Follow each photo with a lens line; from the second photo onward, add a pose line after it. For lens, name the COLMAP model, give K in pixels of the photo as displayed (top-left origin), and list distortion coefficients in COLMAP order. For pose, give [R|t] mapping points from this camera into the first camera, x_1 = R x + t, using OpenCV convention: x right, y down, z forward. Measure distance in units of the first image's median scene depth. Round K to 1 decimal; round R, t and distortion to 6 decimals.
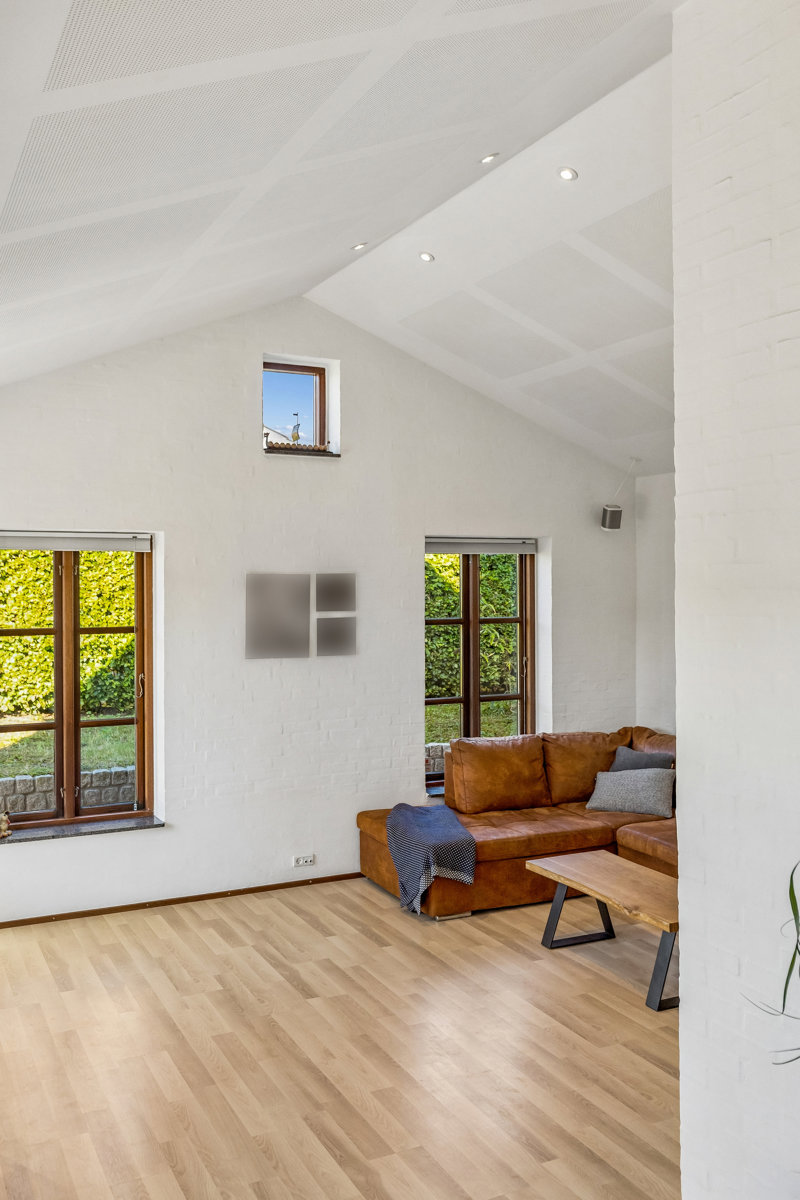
lens RADIAL K [[1059.3, 0, 400.0], [0, 1059.3, 600.0], [0, 0, 1]] dist [0.007820, 0.001643]
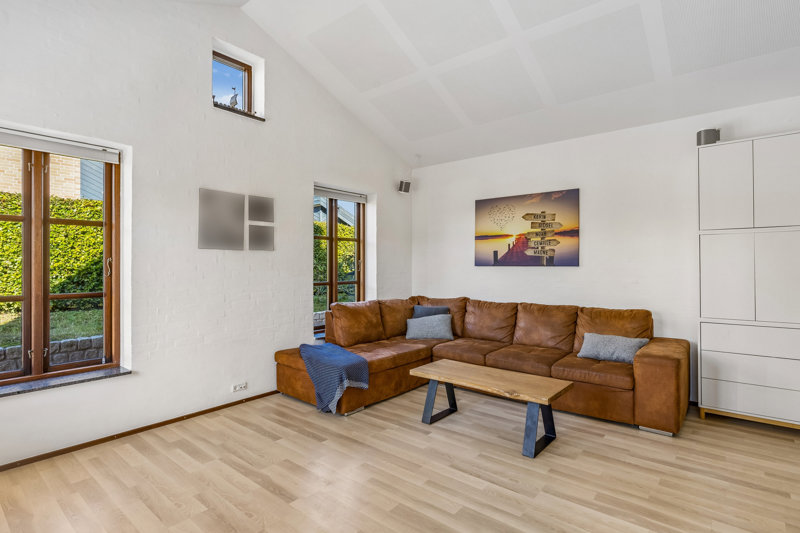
lens RADIAL K [[401.7, 0, 400.0], [0, 401.7, 266.5], [0, 0, 1]] dist [-0.000641, -0.000417]
pose [[0.912026, 0.001413, 0.410131, -0.121441], [0.005764, 0.999851, -0.016264, 0.090791], [-0.410092, 0.017197, 0.911882, 0.407100]]
